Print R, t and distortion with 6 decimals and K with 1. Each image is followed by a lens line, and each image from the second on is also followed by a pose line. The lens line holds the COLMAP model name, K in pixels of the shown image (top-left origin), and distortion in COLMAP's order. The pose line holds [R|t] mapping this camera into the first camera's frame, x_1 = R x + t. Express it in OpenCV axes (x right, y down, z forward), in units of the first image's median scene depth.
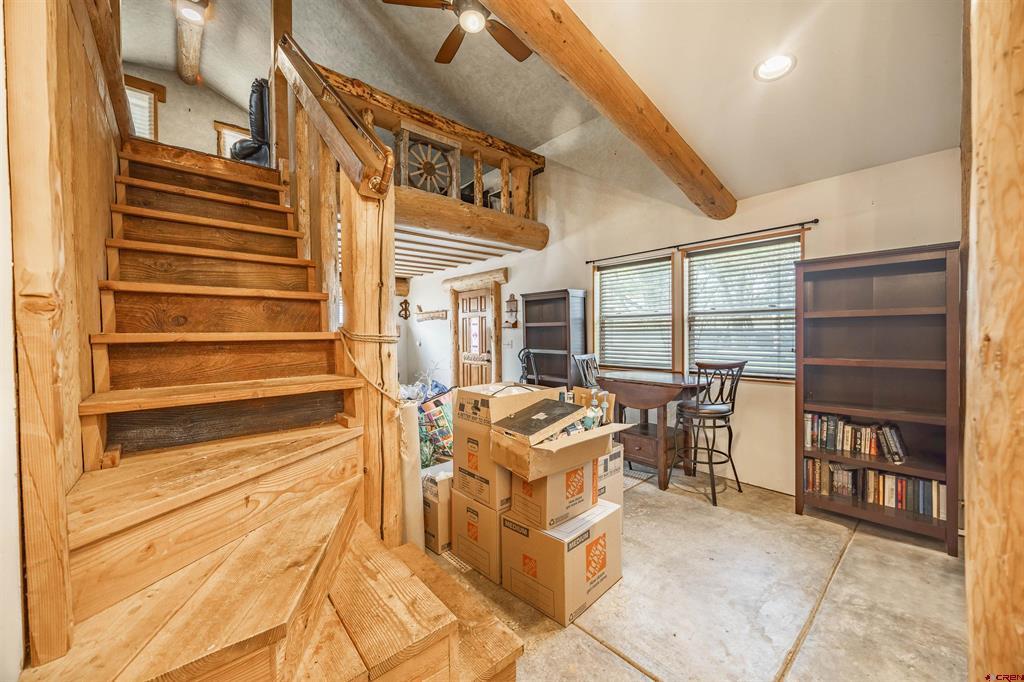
lens RADIAL K [[400.0, 0, 508.1], [0, 400.0, 337.9], [0, 0, 1]] dist [-0.002713, 0.000246]
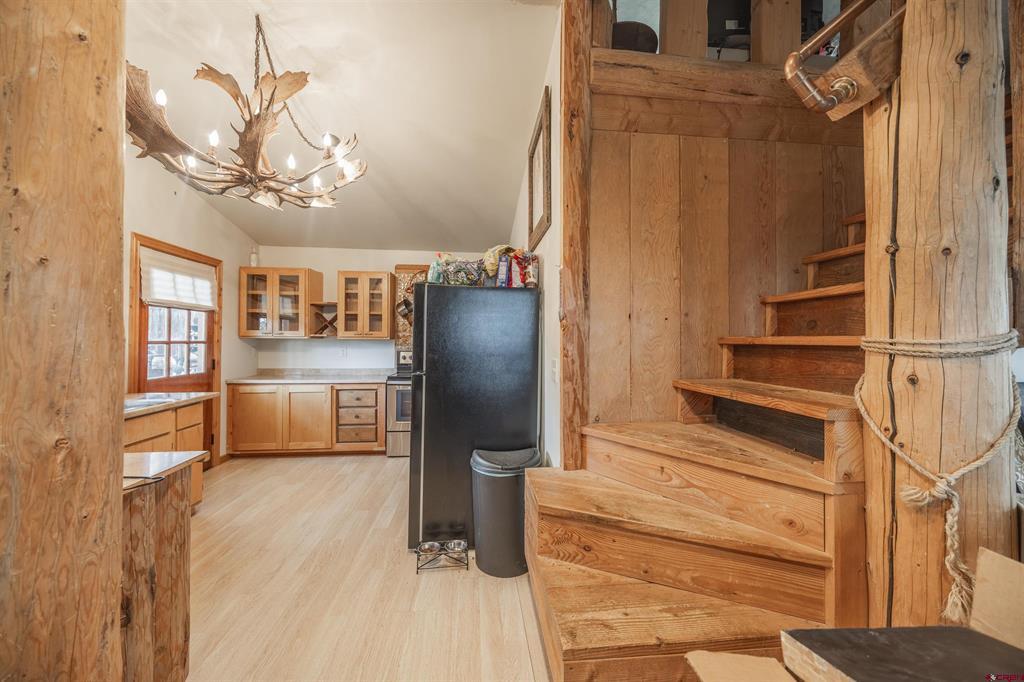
lens RADIAL K [[400.0, 0, 512.6], [0, 400.0, 338.9], [0, 0, 1]] dist [-0.002713, 0.000246]
pose [[-0.594512, 0.003460, -0.804079, 0.489386], [-0.010106, 0.999880, 0.011774, -0.012263], [0.804023, 0.015126, -0.594406, 1.042958]]
